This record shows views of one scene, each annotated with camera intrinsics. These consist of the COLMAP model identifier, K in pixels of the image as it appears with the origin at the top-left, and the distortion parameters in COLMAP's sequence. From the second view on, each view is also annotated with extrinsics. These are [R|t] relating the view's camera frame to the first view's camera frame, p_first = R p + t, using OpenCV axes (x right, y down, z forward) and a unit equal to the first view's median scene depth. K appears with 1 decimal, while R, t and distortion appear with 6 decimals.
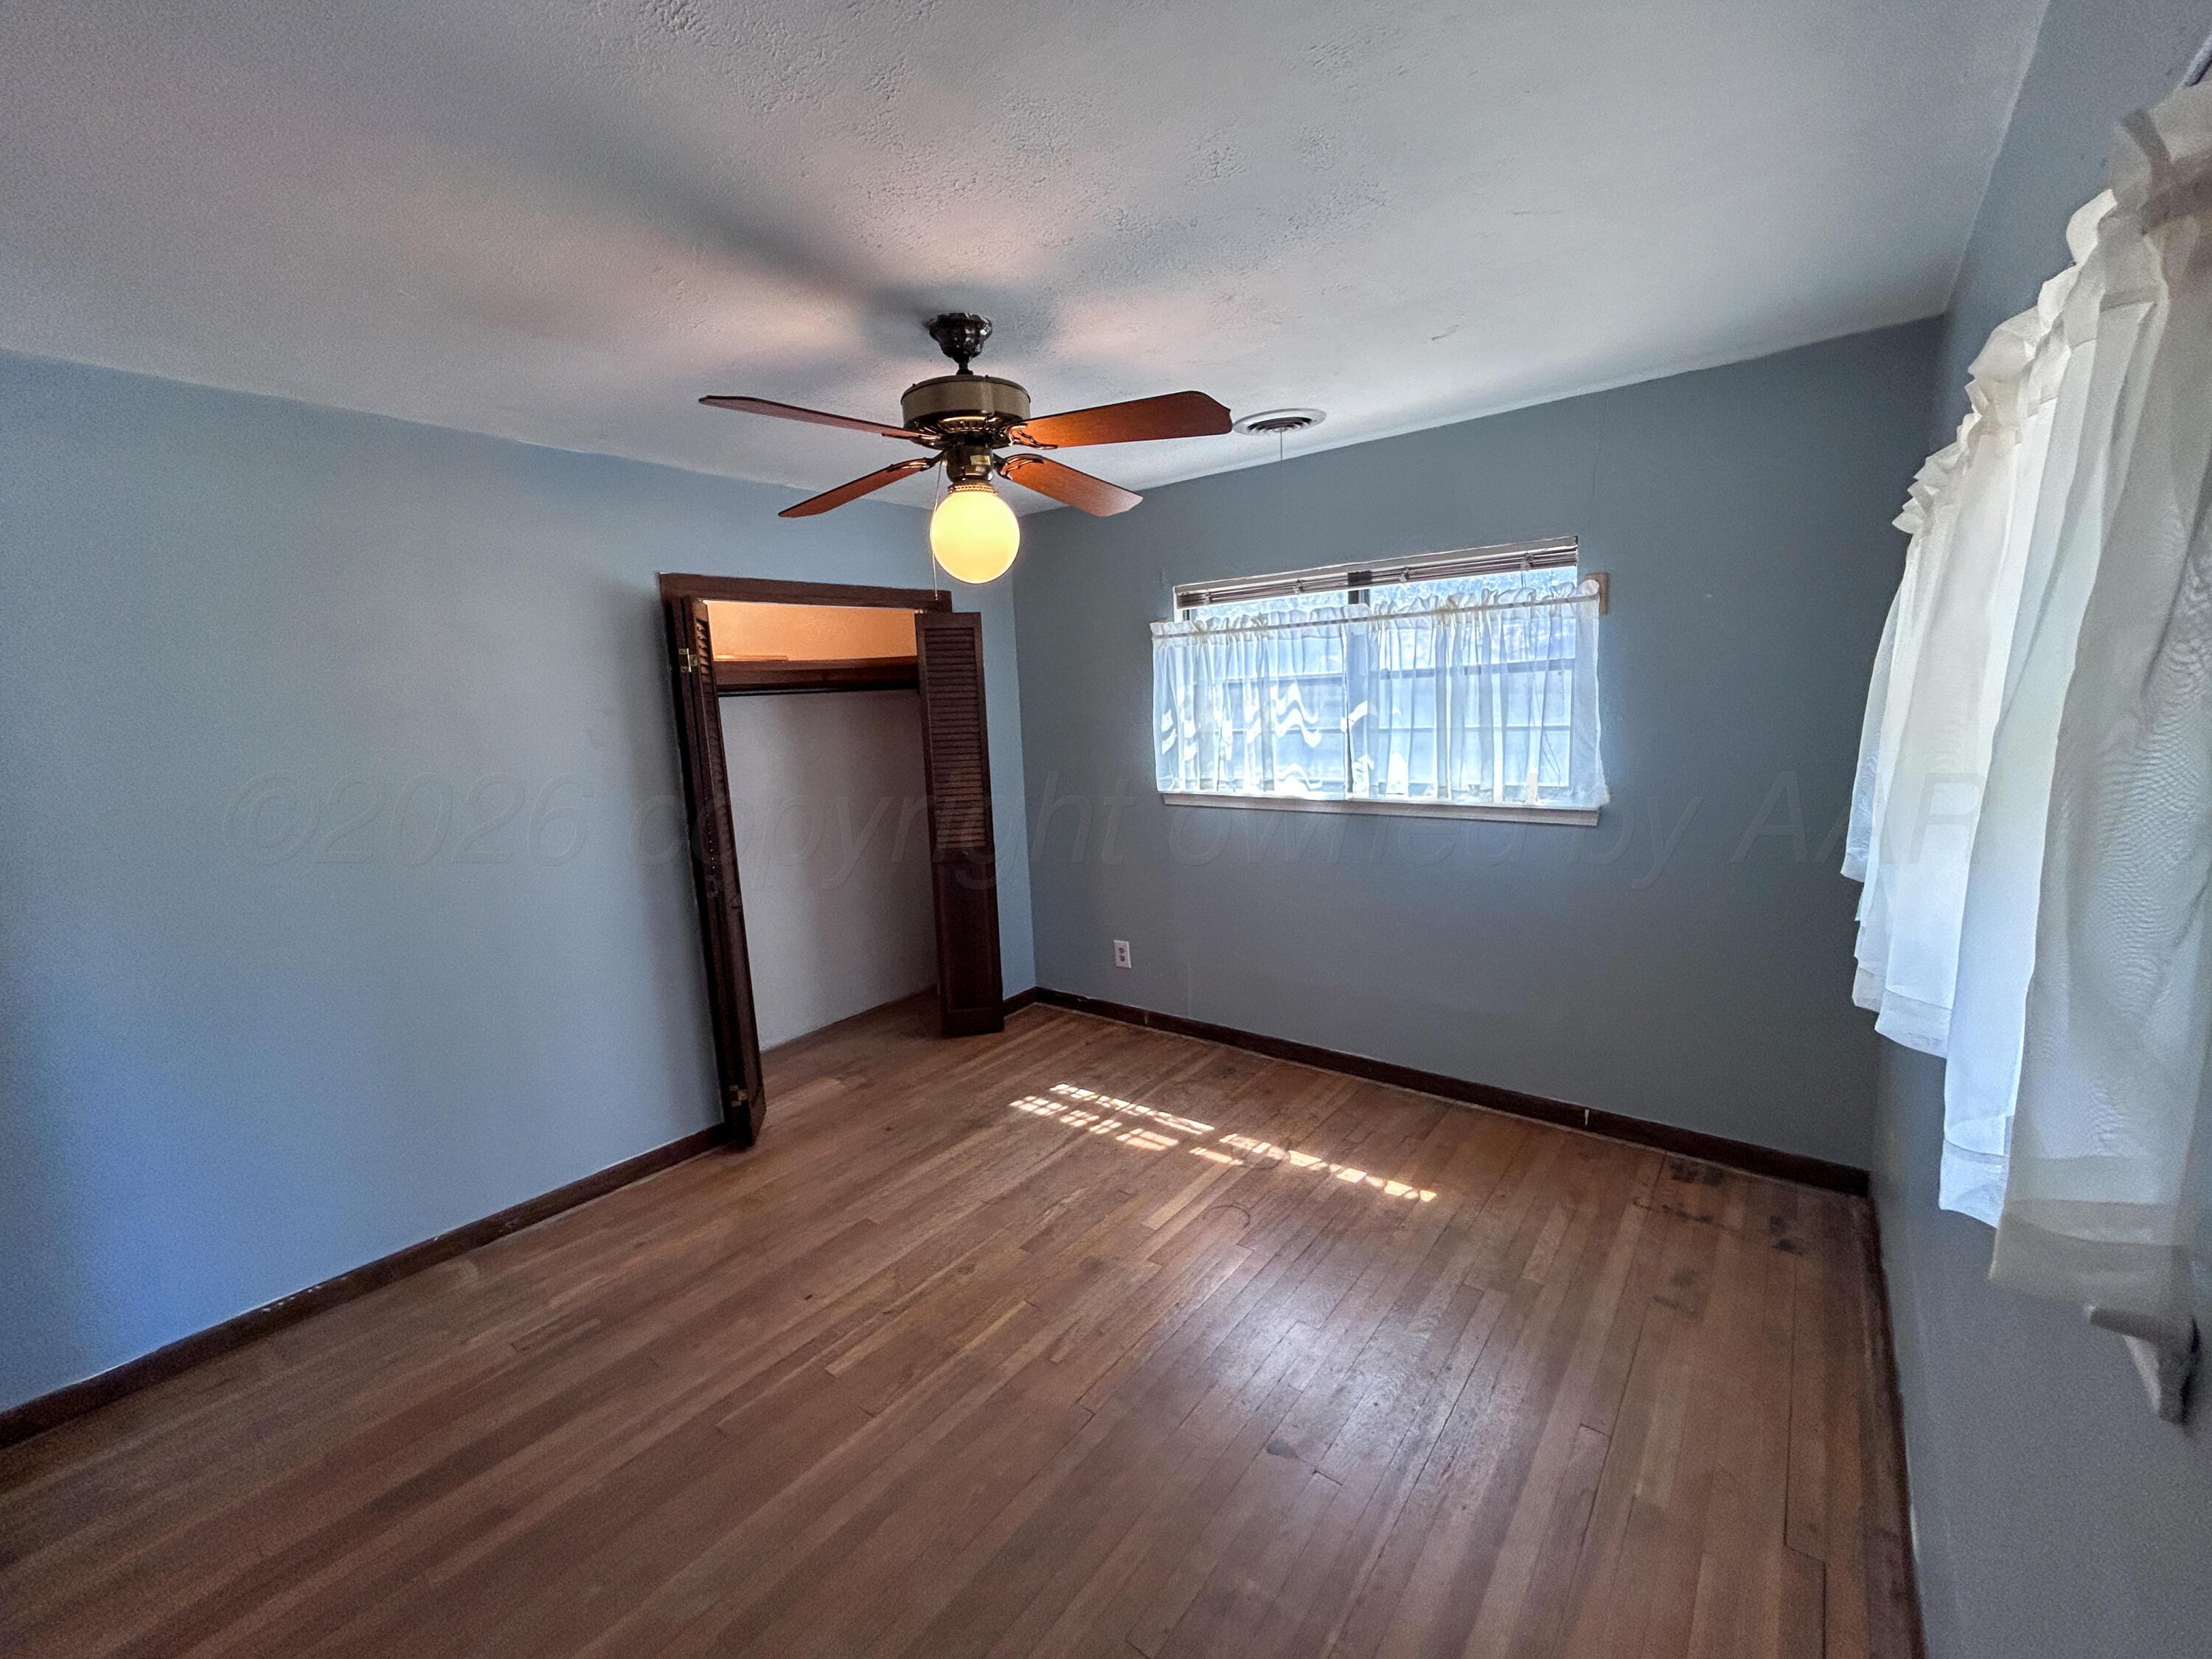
lens RADIAL K [[899.8, 0, 1103.6], [0, 899.8, 834.1], [0, 0, 1]] dist [-0.003261, 0.000474]
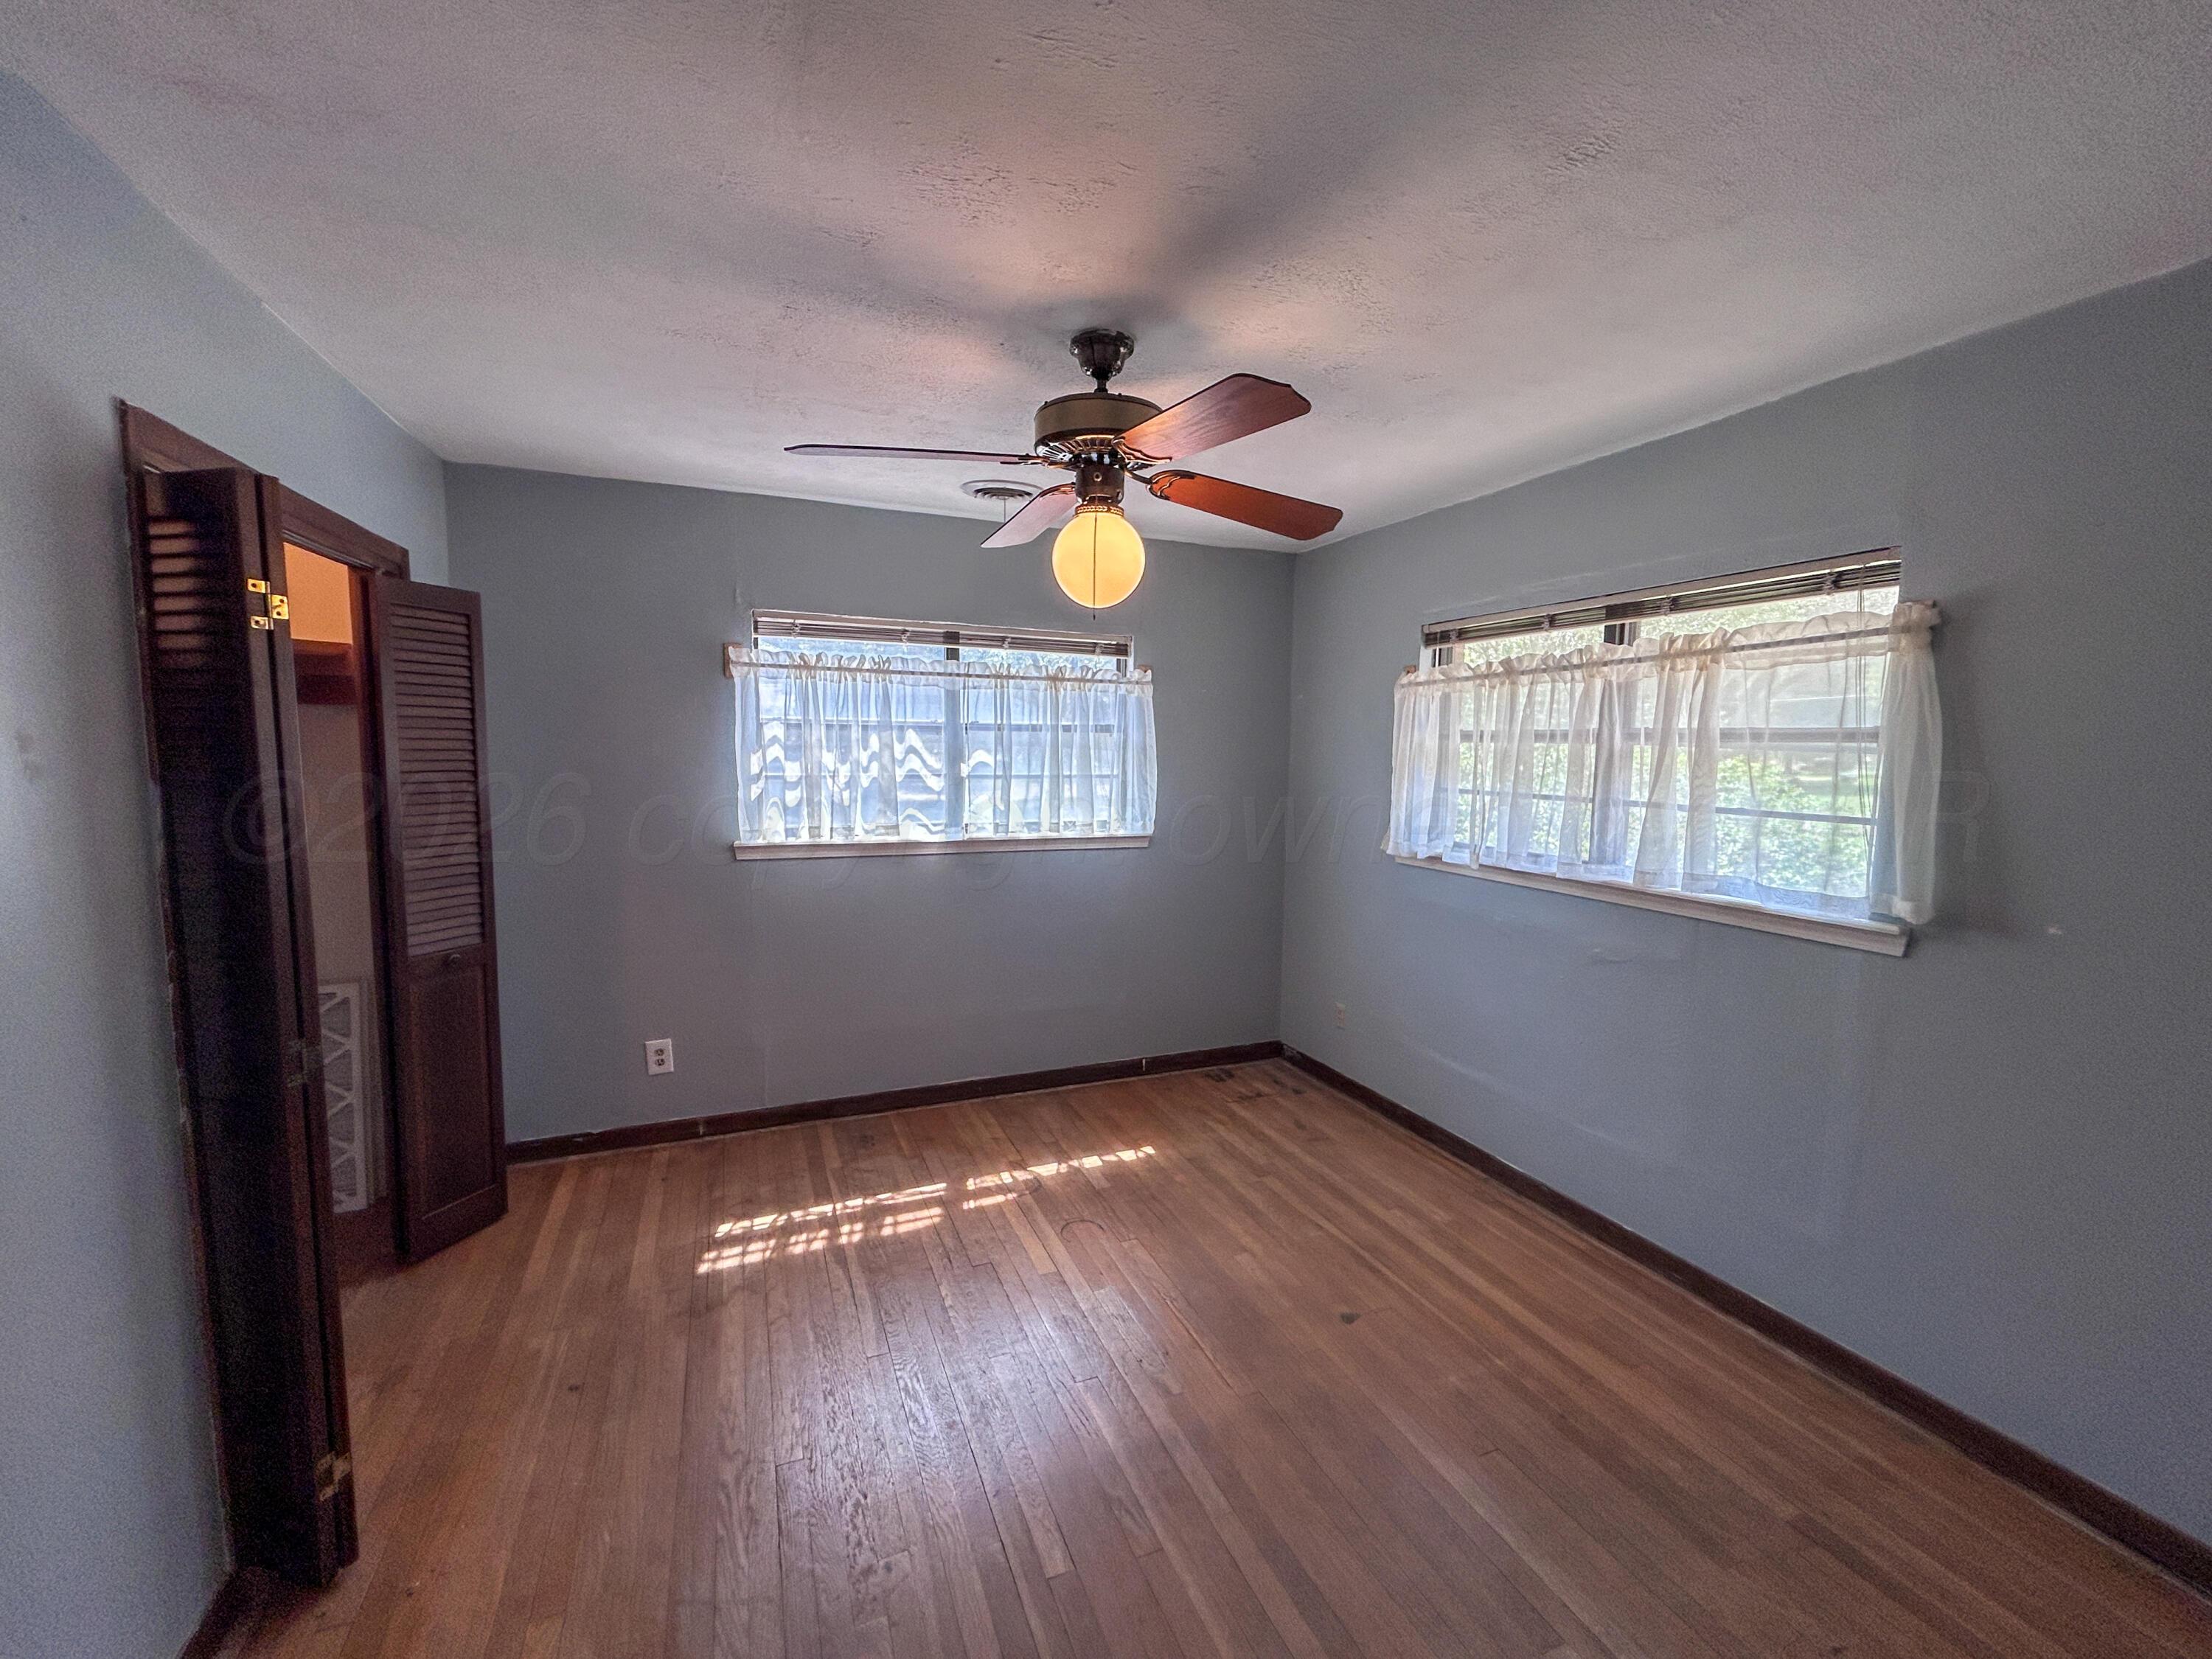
lens RADIAL K [[899.8, 0, 1109.4], [0, 899.8, 835.7], [0, 0, 1]] dist [-0.003261, 0.000474]
pose [[0.482946, -0.038531, 0.874802, -0.584218], [0.095793, 0.995360, -0.009042, -0.017065], [-0.870395, 0.088167, 0.484396, 0.327477]]
